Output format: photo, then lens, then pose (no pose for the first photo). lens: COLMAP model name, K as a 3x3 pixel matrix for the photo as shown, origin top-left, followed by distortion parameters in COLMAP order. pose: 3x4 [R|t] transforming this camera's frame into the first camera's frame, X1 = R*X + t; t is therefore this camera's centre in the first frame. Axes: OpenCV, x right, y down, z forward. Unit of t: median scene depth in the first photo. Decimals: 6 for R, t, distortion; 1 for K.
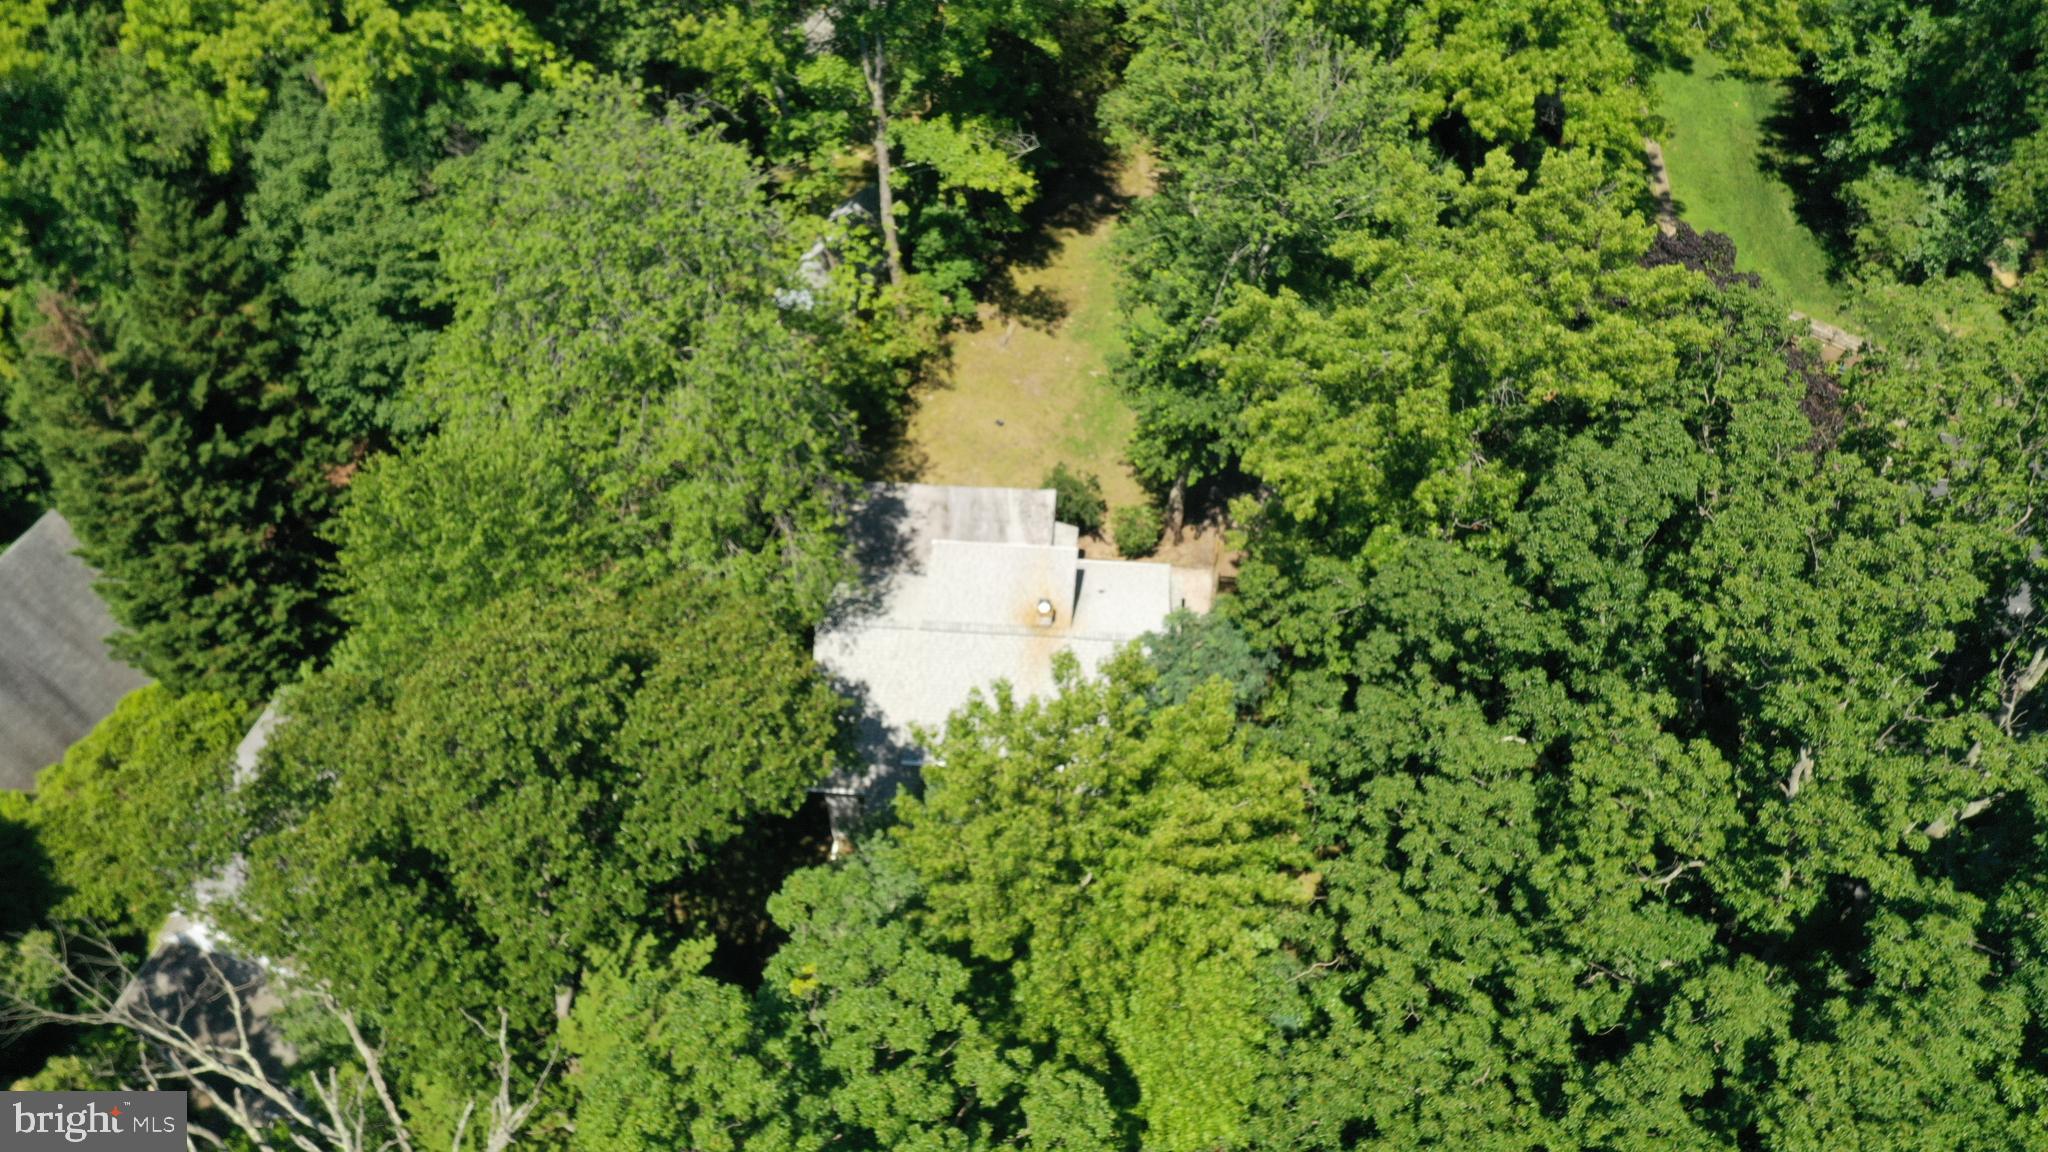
lens RADIAL K [[1676.6, 0, 1033.5], [0, 1676.6, 575.2], [0, 0, 1]] dist [-0.010979, -0.016846]
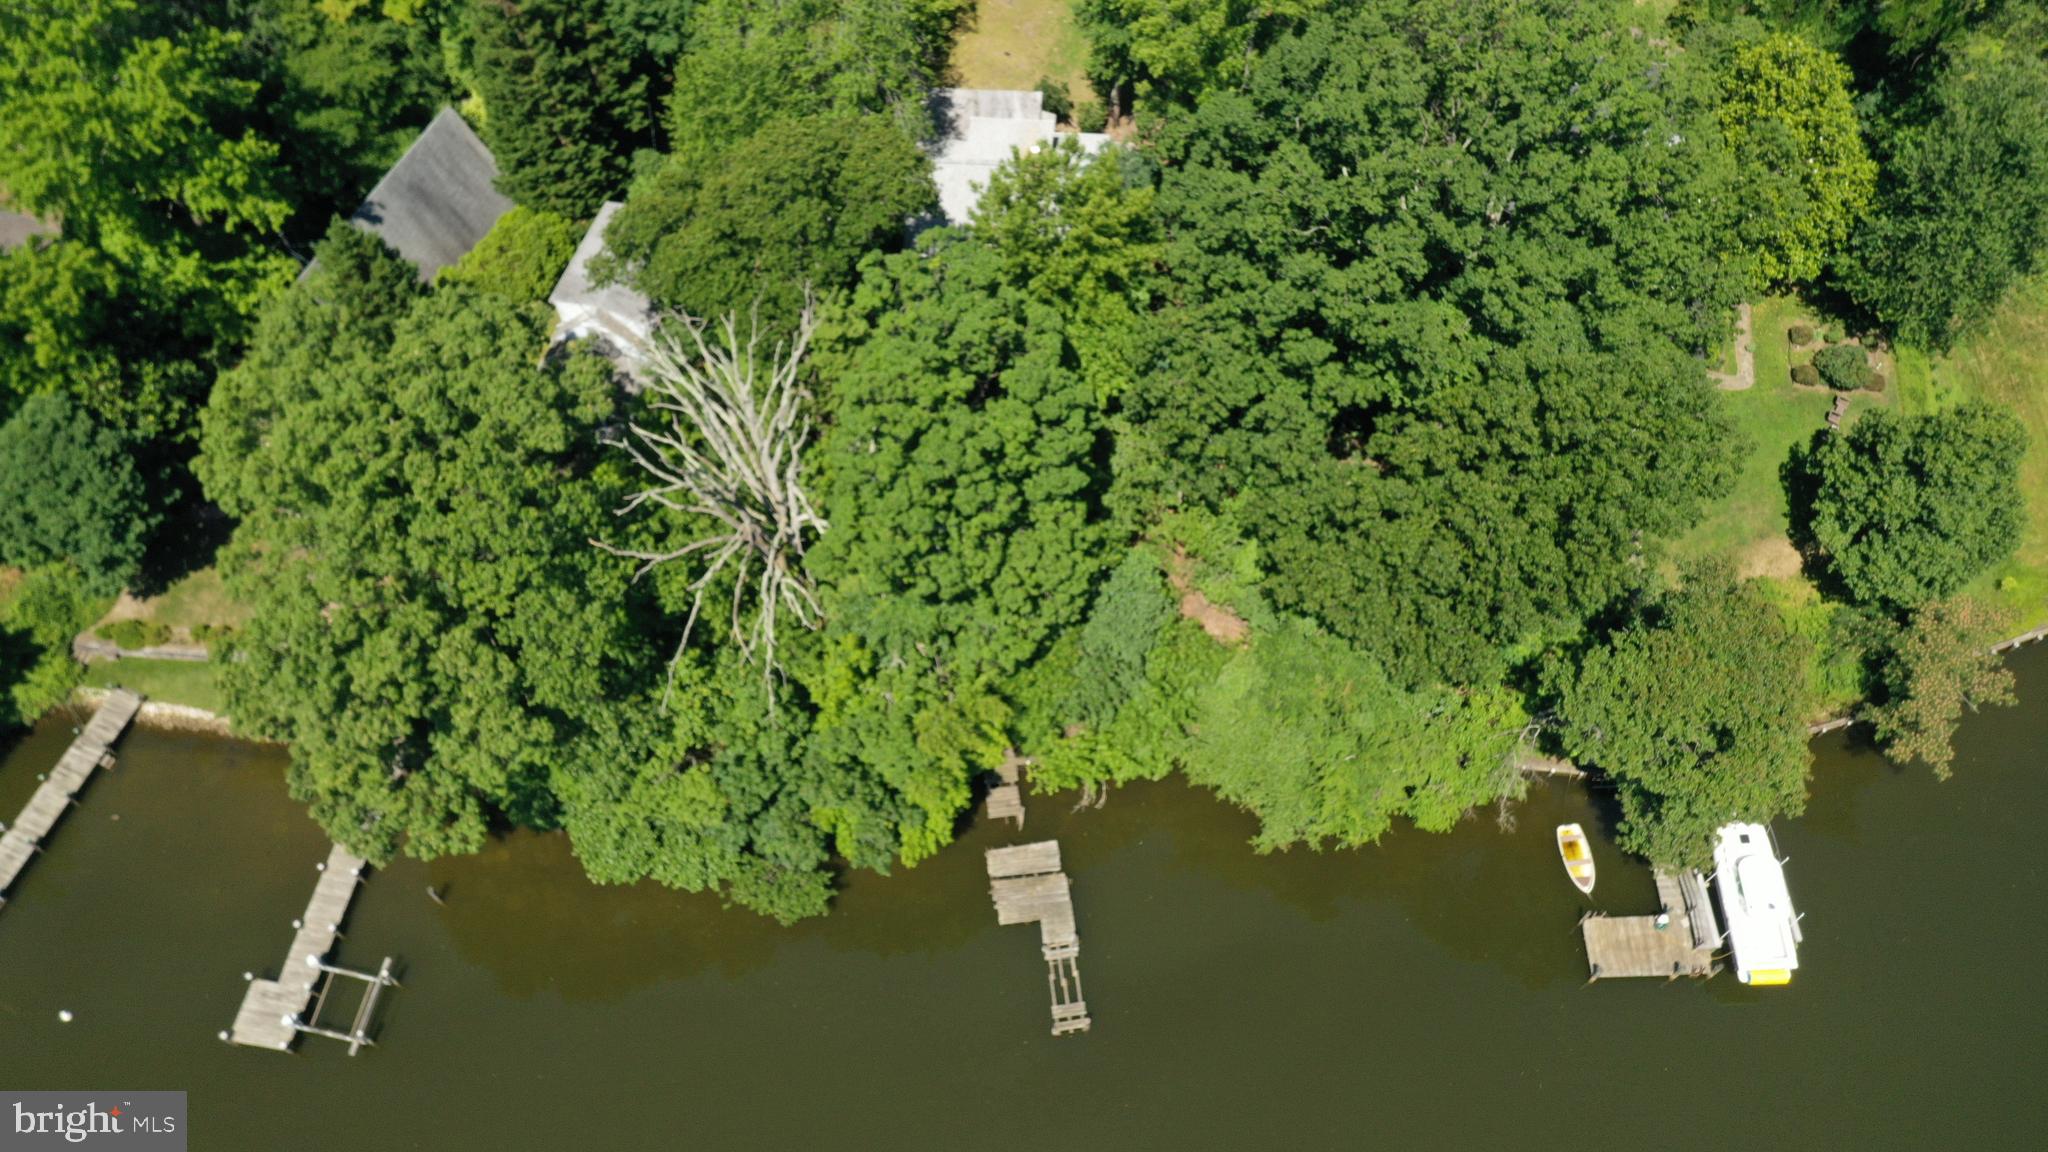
lens RADIAL K [[1676.6, 0, 1028.9], [0, 1676.6, 586.2], [0, 0, 1]] dist [-0.010979, -0.016846]
pose [[0.999985, -0.005469, -0.000918, -0.000924], [0.005545, 0.983680, 0.179843, 0.149746], [-0.000081, -0.179846, 0.983695, -0.813979]]
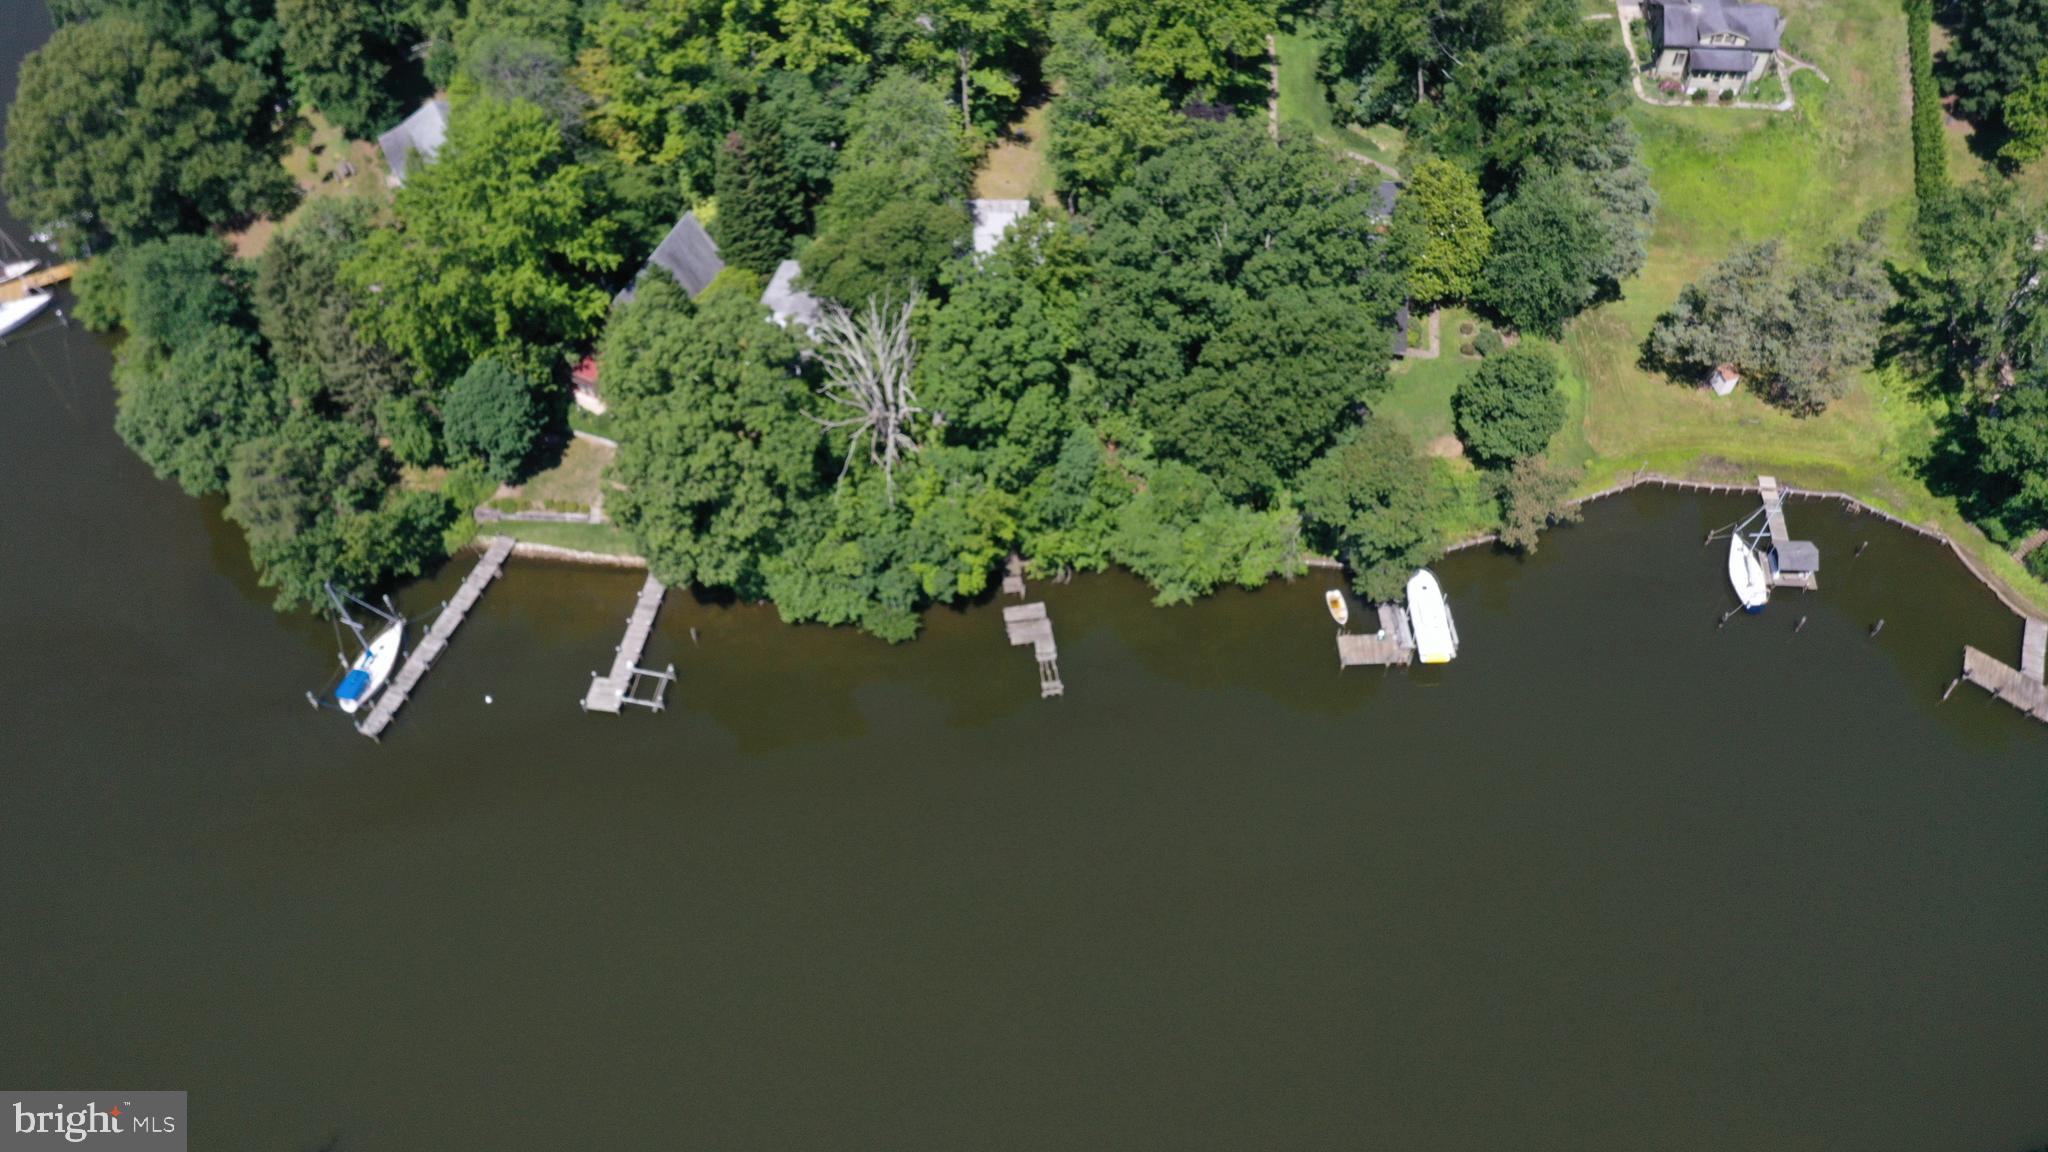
lens RADIAL K [[1676.6, 0, 1027.1], [0, 1676.6, 583.6], [0, 0, 1]] dist [-0.010979, -0.016846]
pose [[0.999799, -0.019133, 0.006025, -0.021842], [0.018675, 0.997477, 0.068489, 0.462066], [-0.007320, -0.068362, 0.997634, -2.168278]]
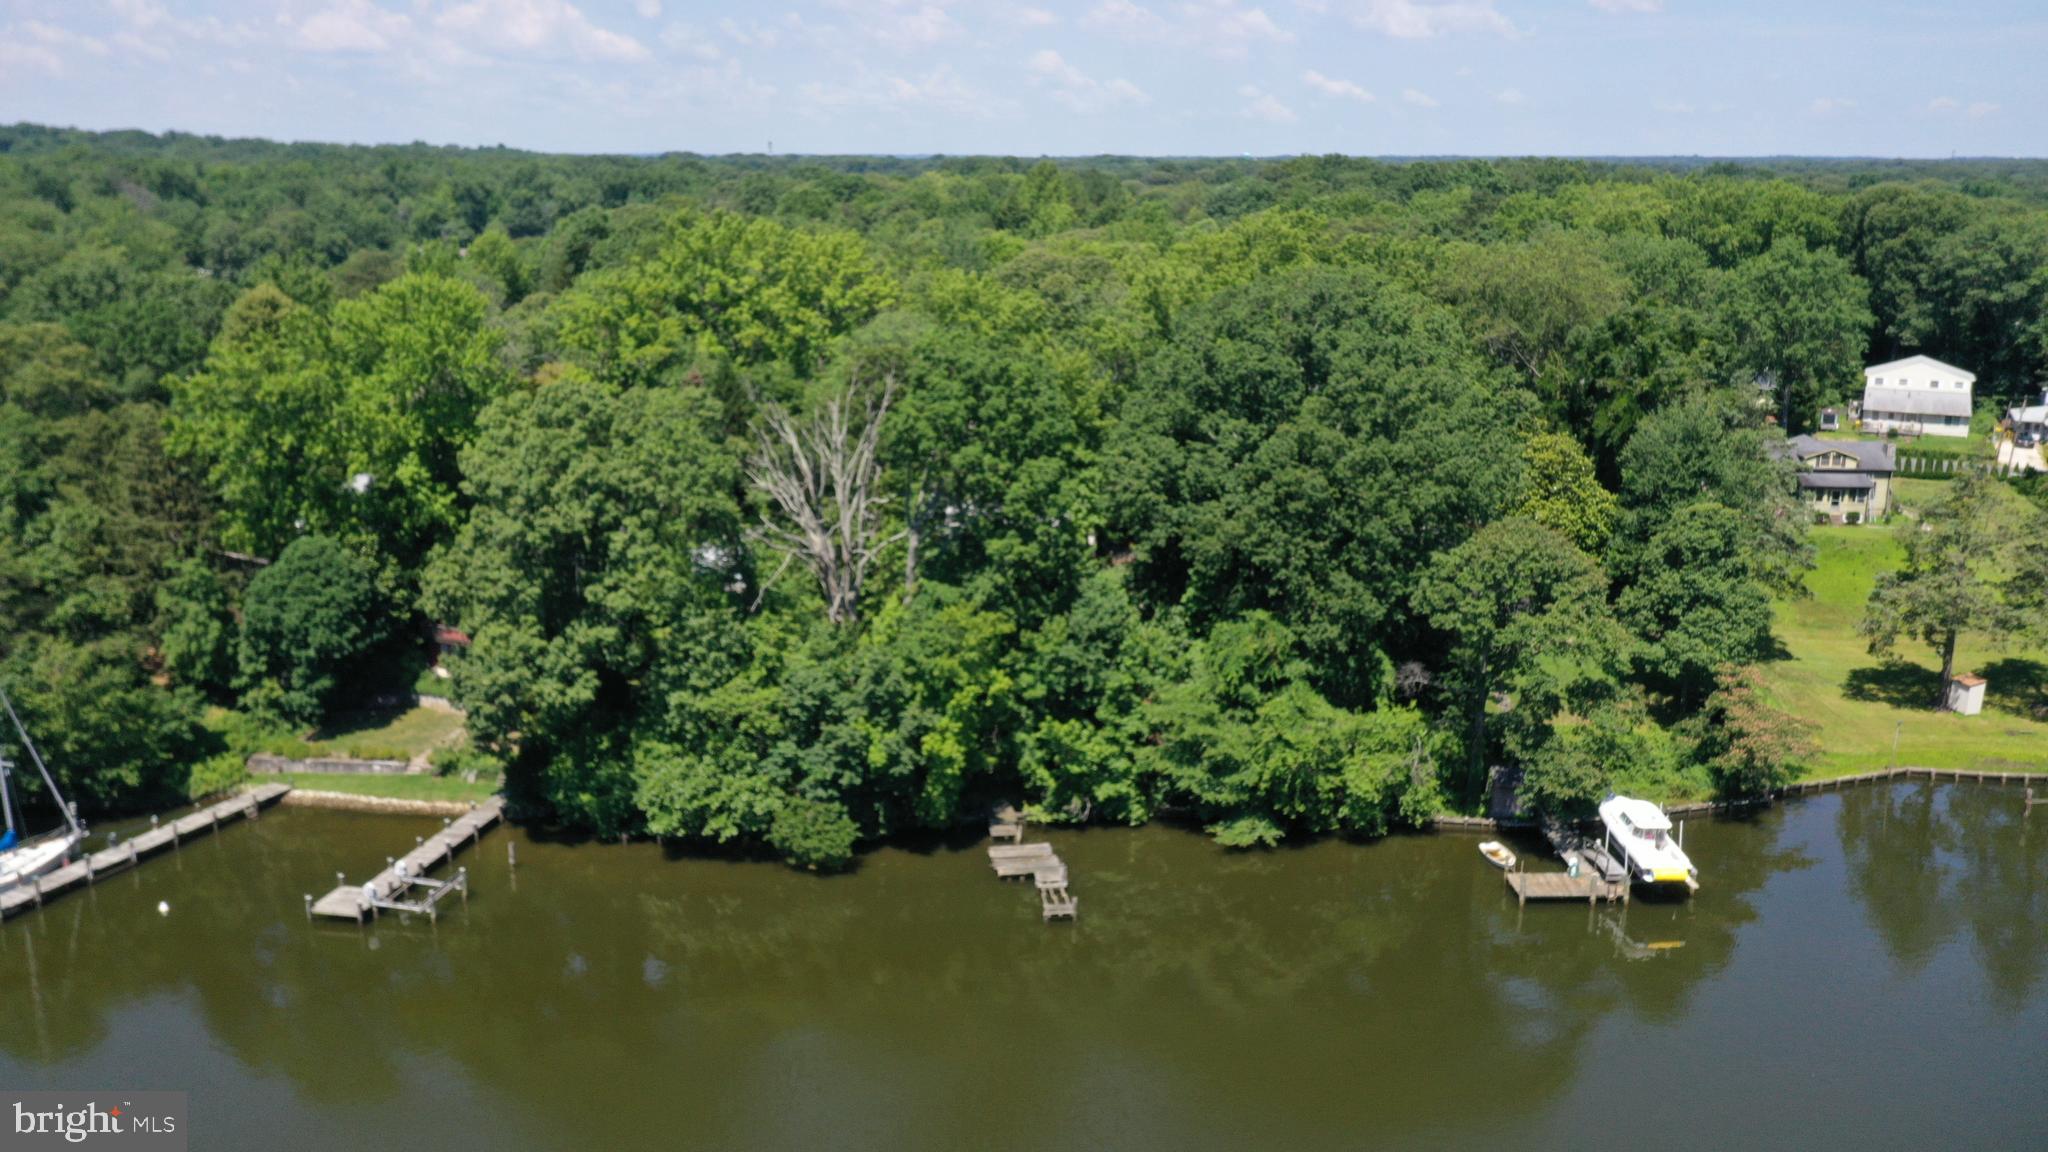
lens RADIAL K [[1676.6, 0, 1025.0], [0, 1676.6, 563.3], [0, 0, 1]] dist [-0.010979, -0.016846]
pose [[0.999957, 0.007283, -0.005781, 0.004887], [-0.009296, 0.795369, -0.606054, 1.624657], [0.000184, 0.606081, 0.795403, -0.969821]]
